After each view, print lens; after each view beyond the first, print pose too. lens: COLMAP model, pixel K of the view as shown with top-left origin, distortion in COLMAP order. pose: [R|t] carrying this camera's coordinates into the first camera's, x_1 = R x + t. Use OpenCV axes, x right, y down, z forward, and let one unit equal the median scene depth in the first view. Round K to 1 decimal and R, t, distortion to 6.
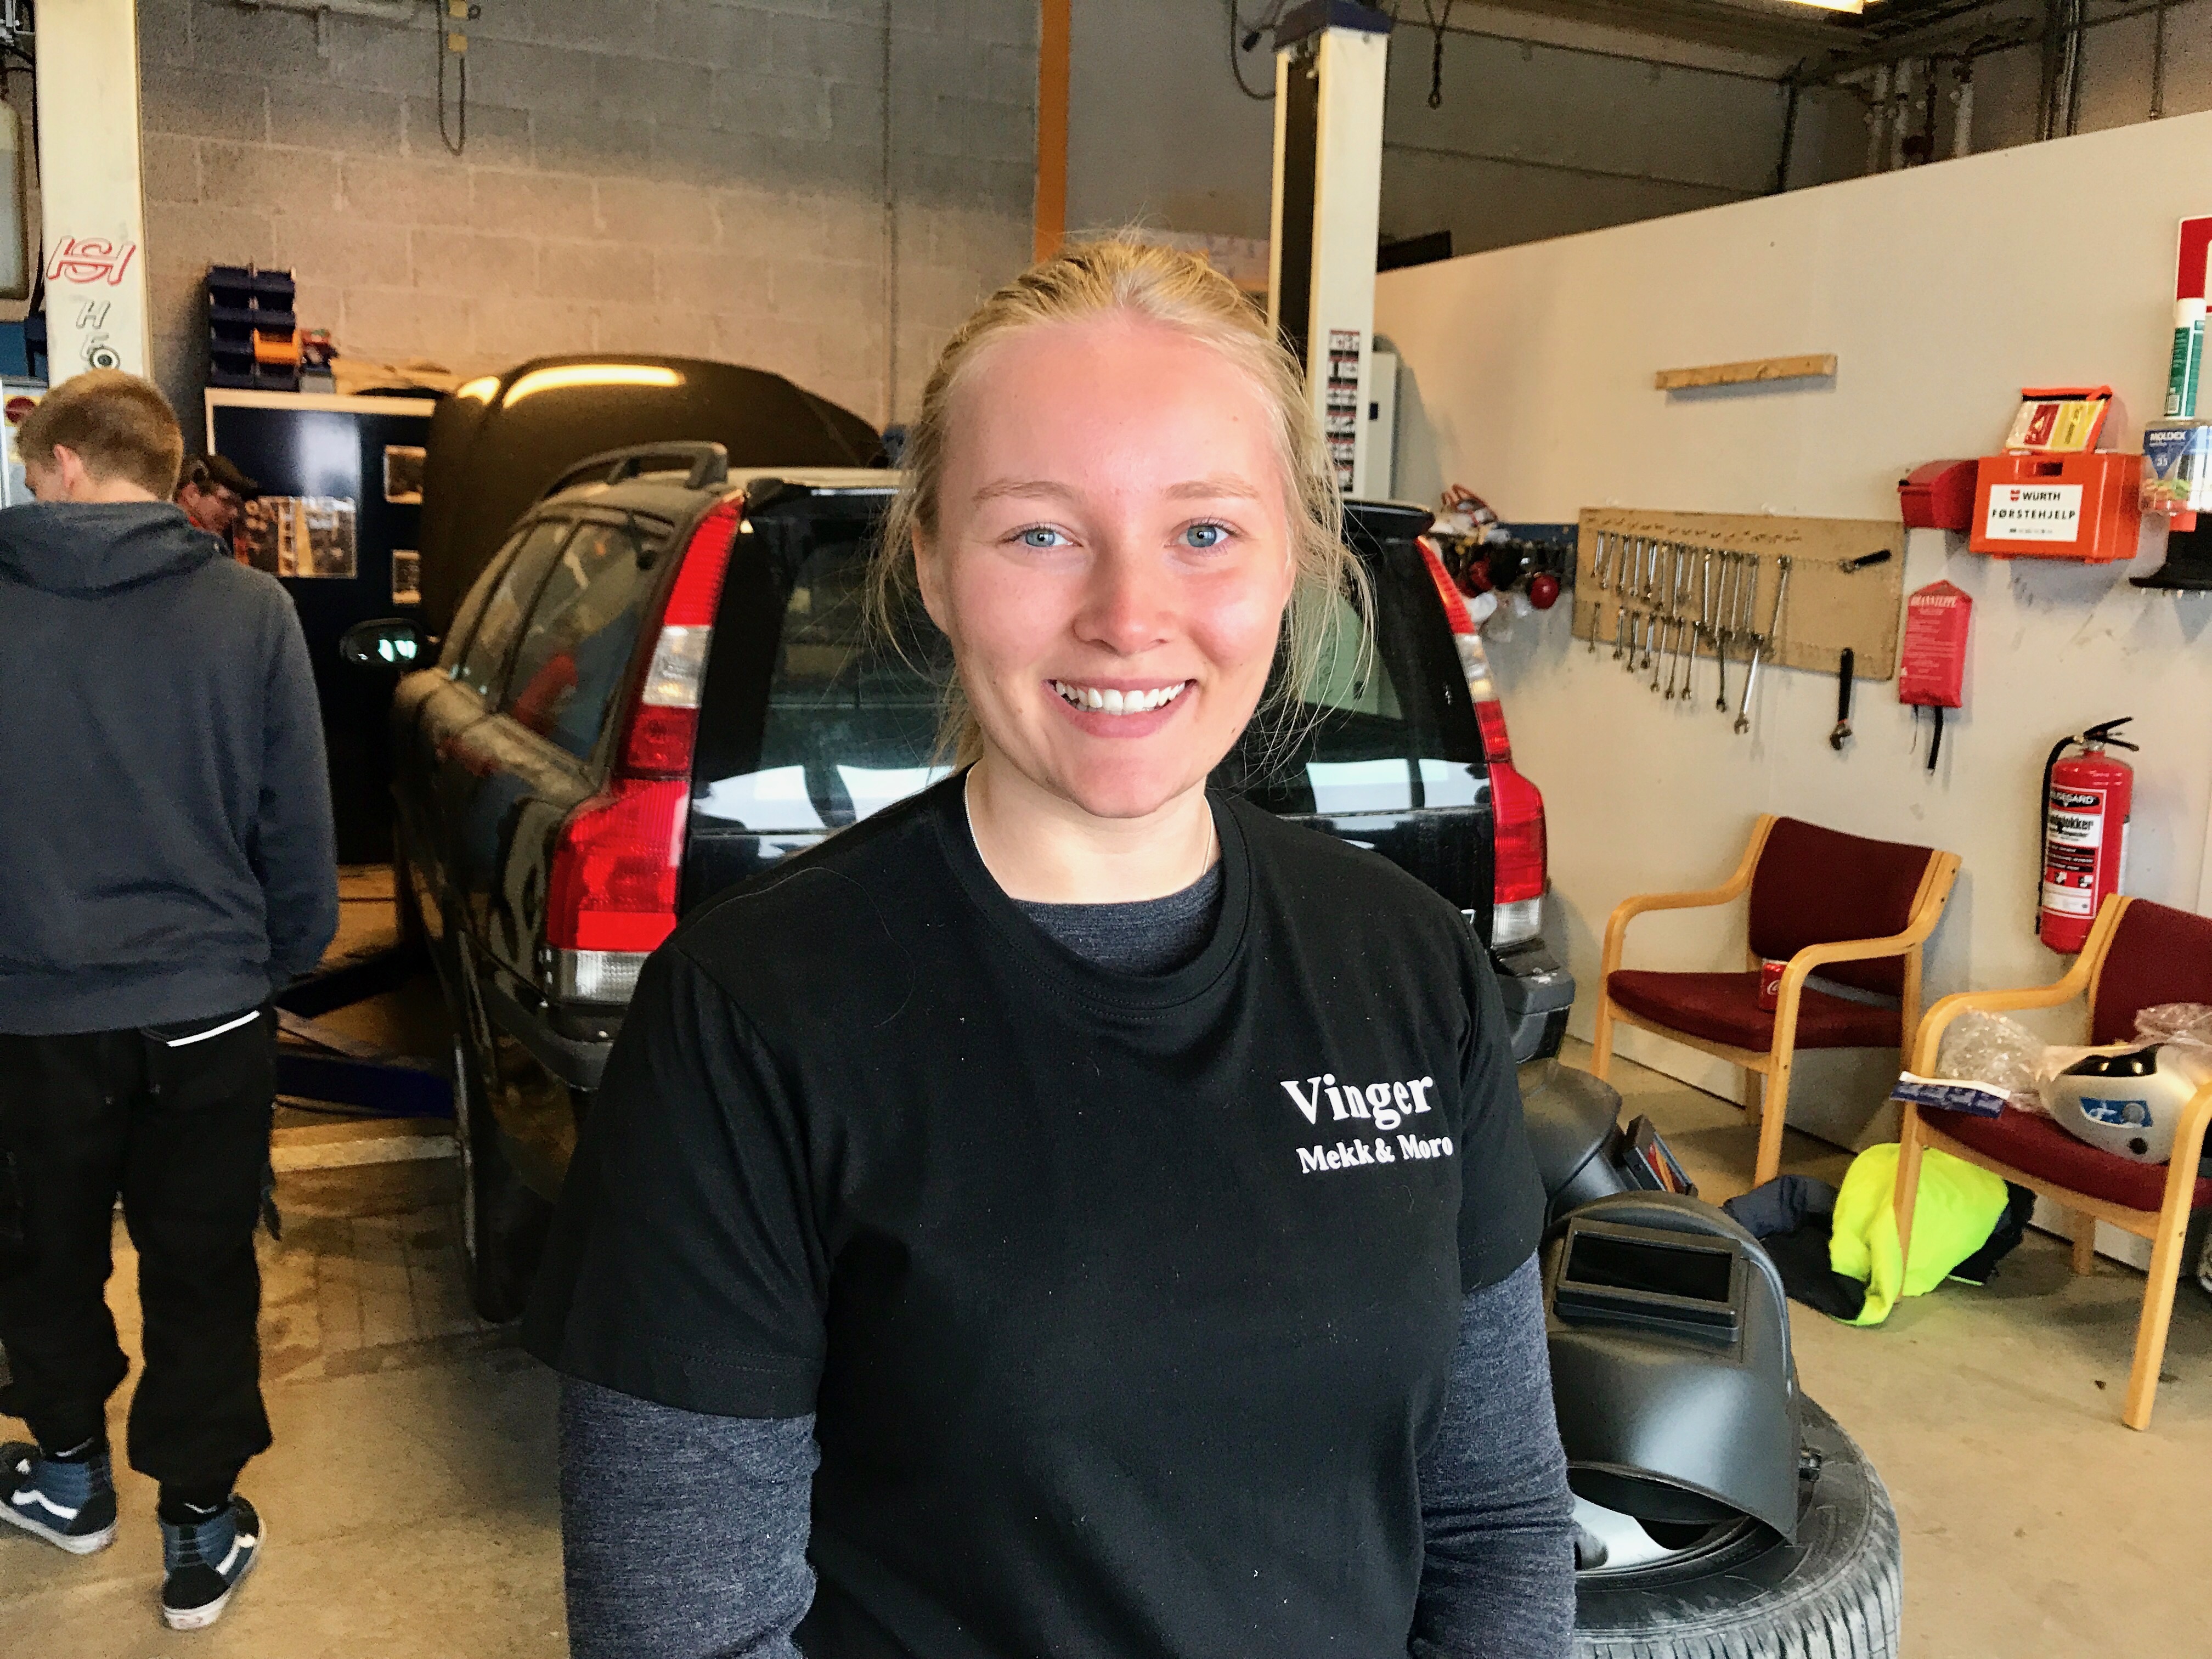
lens RADIAL K [[1816.5, 0, 1106.0], [0, 1816.5, 829.5], [0, 0, 1]] dist [-0.006909, -0.010730]
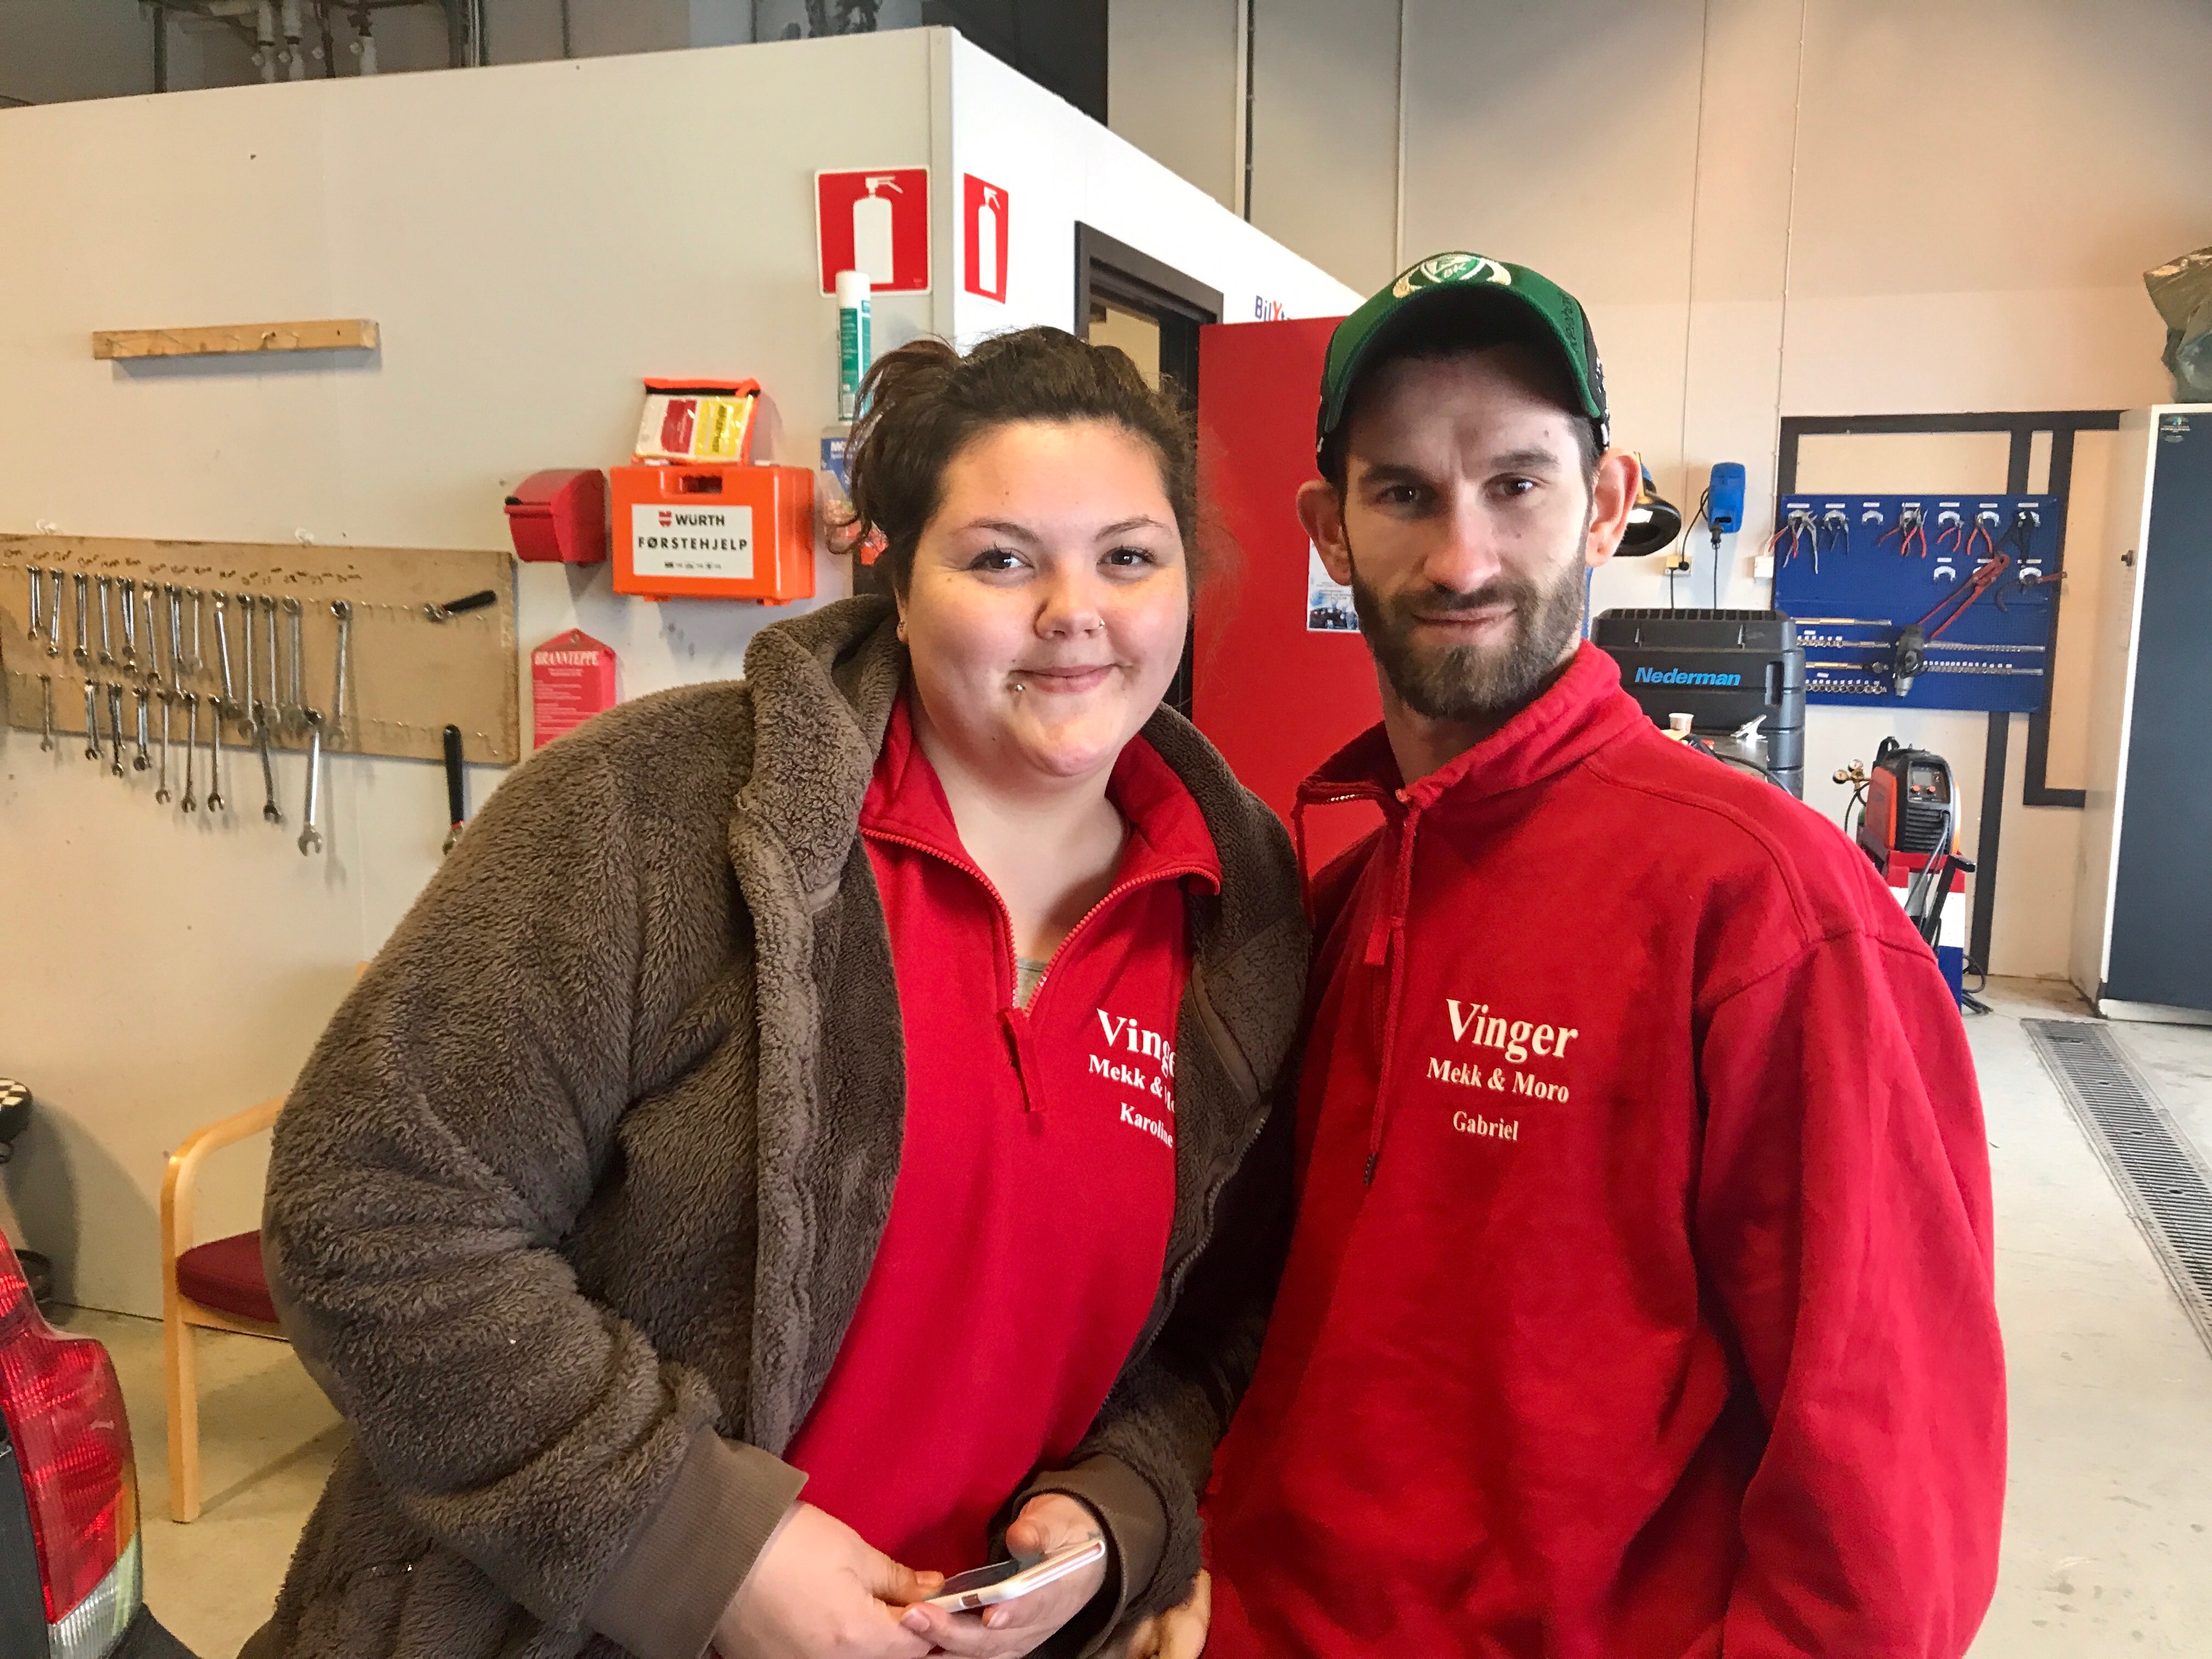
lens RADIAL K [[1816.5, 0, 1106.0], [0, 1816.5, 829.5], [0, 0, 1]] dist [-0.006909, -0.010730]
pose [[0.672395, -0.132157, 0.728299, 0.047520], [0.131548, 0.989604, 0.058123, -0.065941], [-0.728409, 0.056725, 0.682790, 0.308757]]
